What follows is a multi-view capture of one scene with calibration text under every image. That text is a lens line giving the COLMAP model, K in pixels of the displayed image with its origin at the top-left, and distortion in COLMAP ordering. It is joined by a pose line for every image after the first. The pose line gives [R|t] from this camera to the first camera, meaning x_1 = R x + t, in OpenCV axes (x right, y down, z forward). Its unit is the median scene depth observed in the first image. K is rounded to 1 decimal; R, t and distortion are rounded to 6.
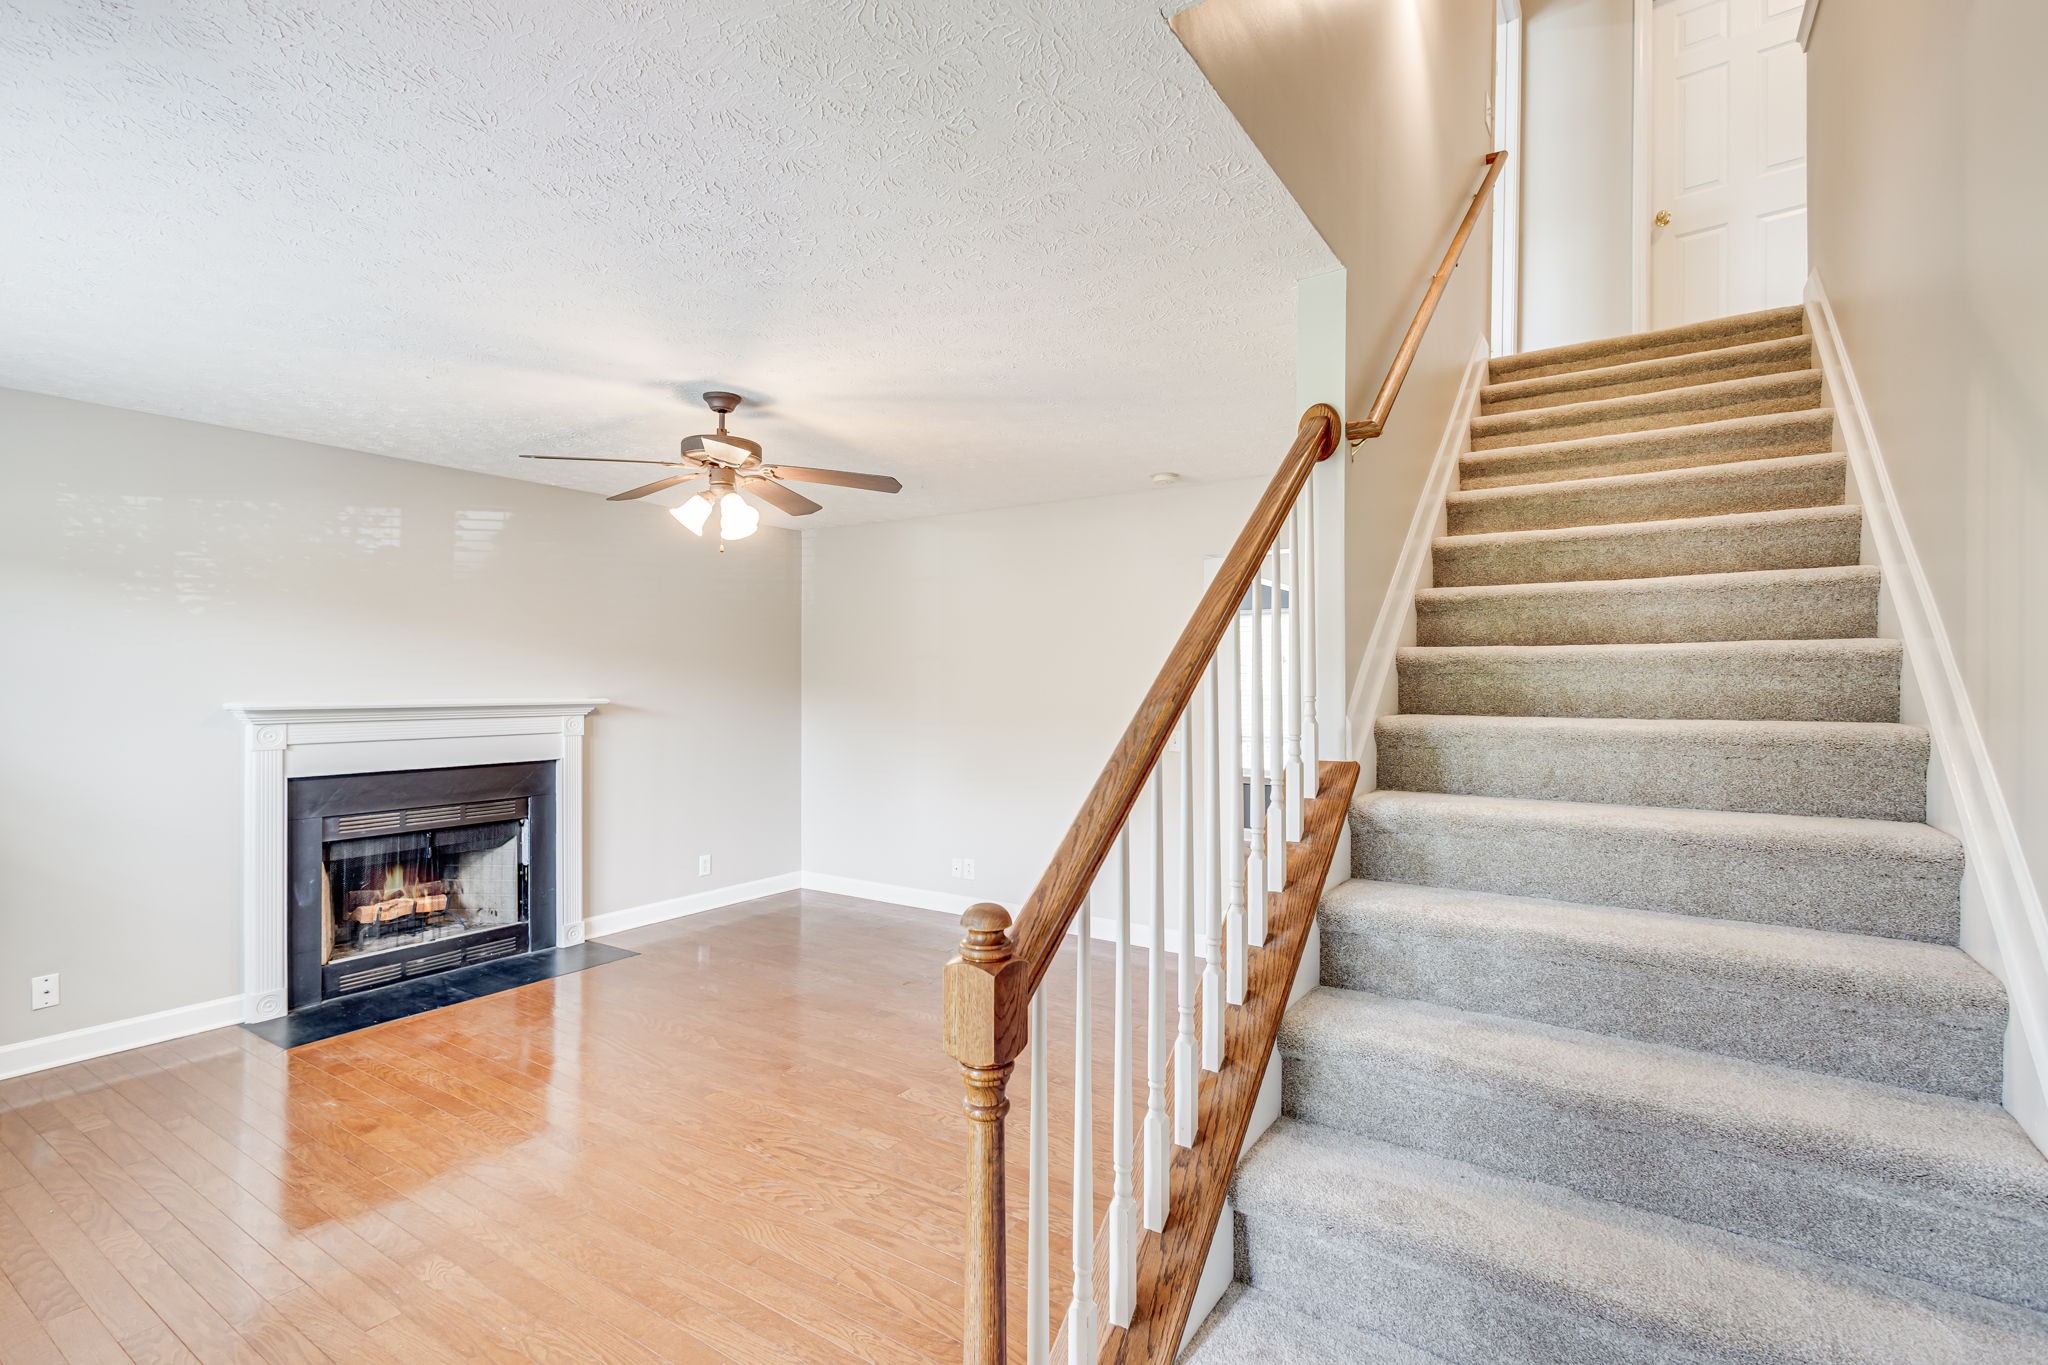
lens RADIAL K [[948.0, 0, 1017.4], [0, 948.0, 686.3], [0, 0, 1]] dist [0.012085, -0.000867]
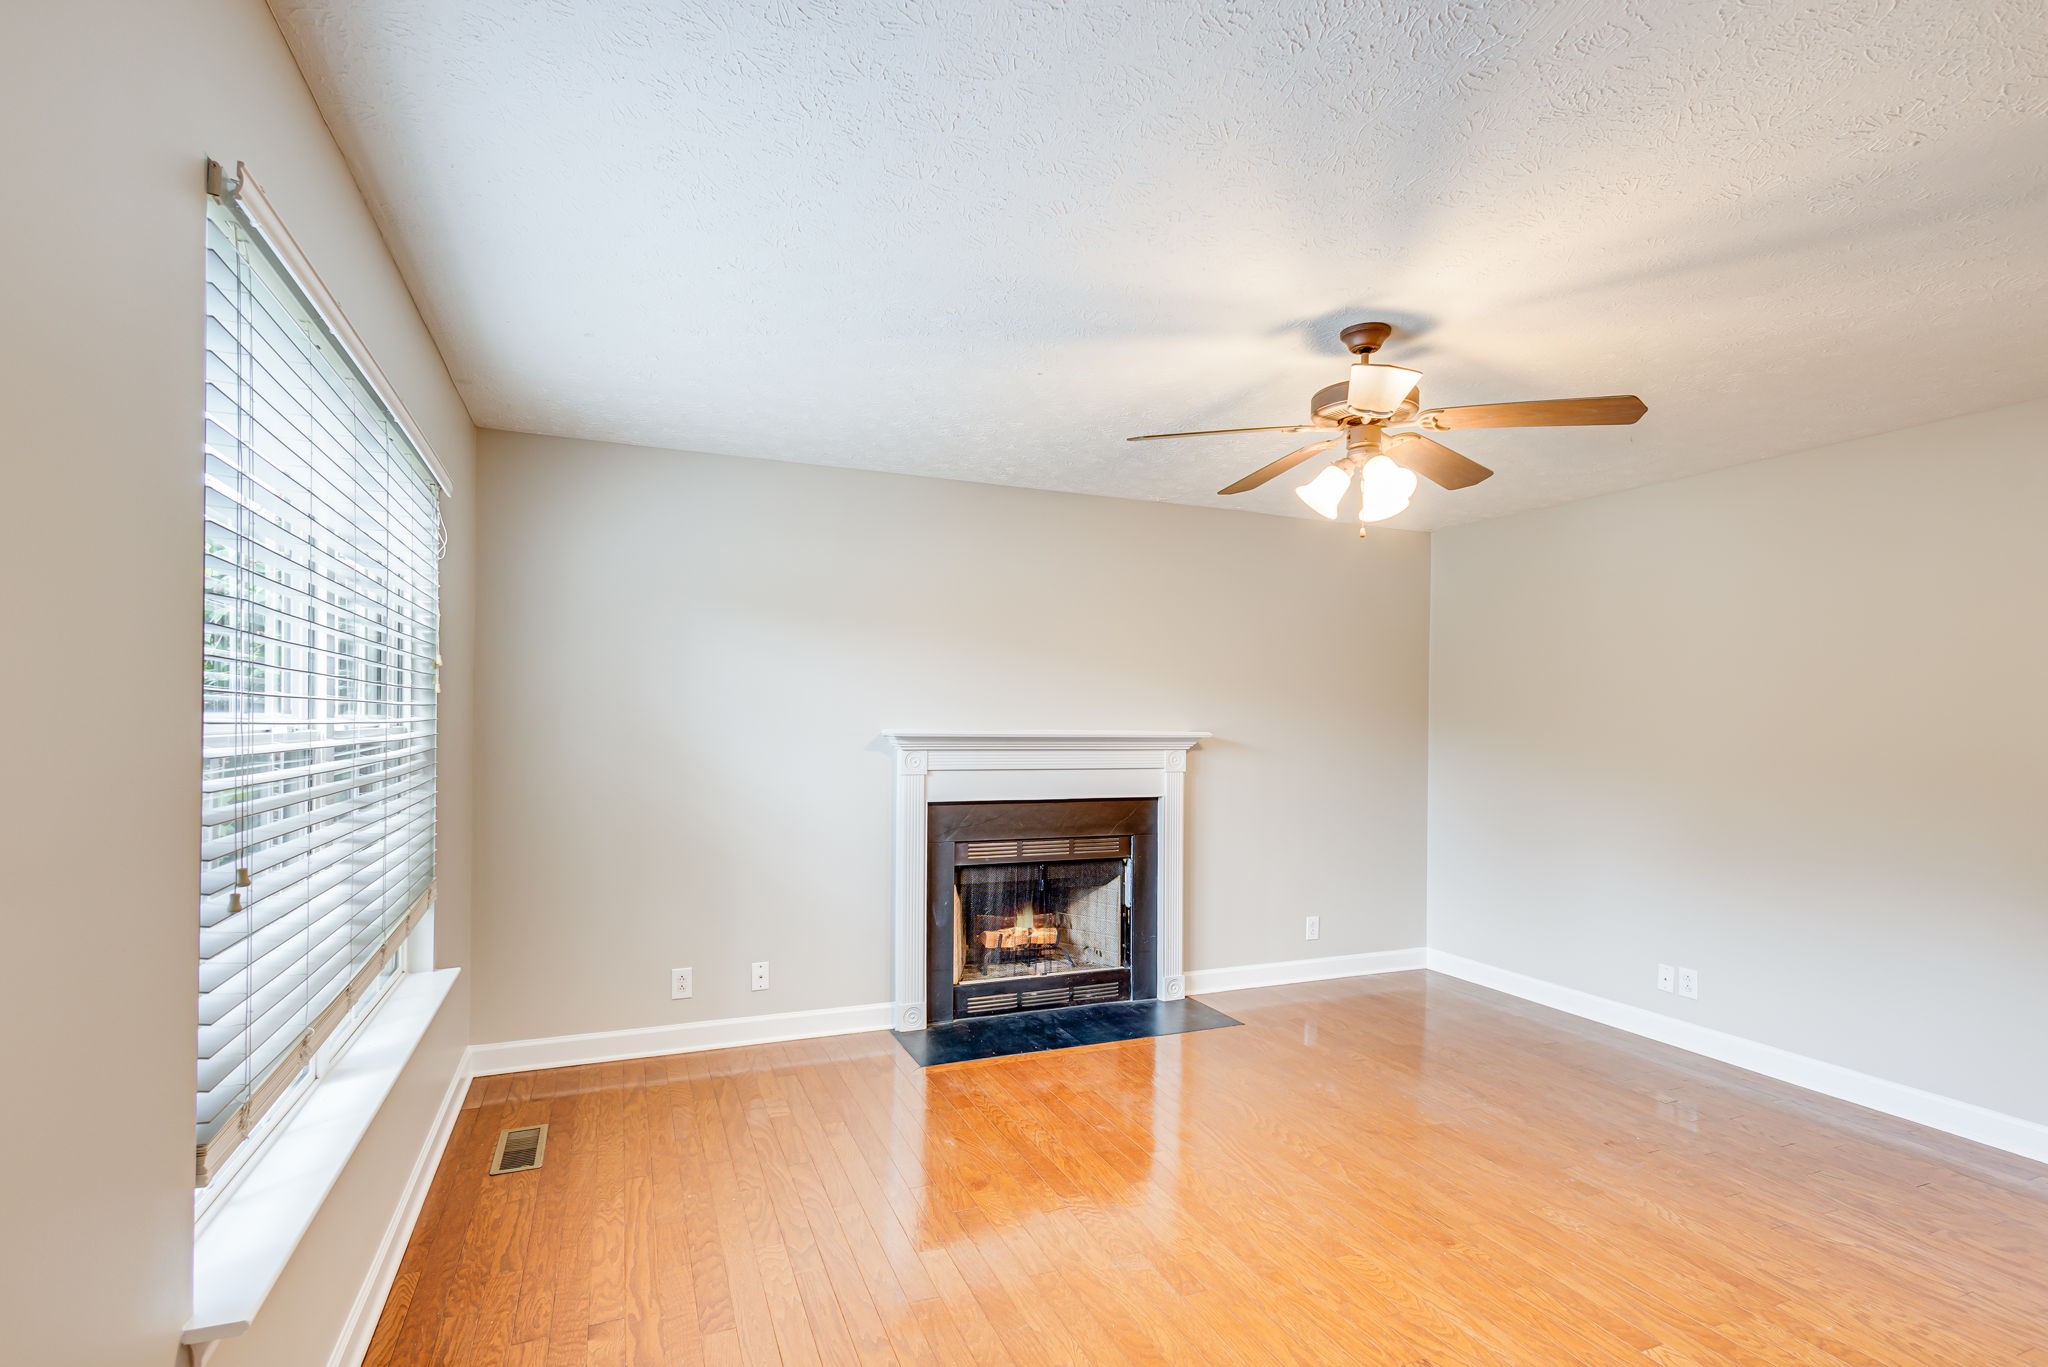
lens RADIAL K [[948.0, 0, 1017.4], [0, 948.0, 687.3], [0, 0, 1]] dist [0.012085, -0.000867]
pose [[0.828988, -0.011789, -0.559142, -0.086759], [-0.012355, 0.999148, -0.039384, 0.008669], [0.559129, 0.039557, 0.828136, 0.164567]]
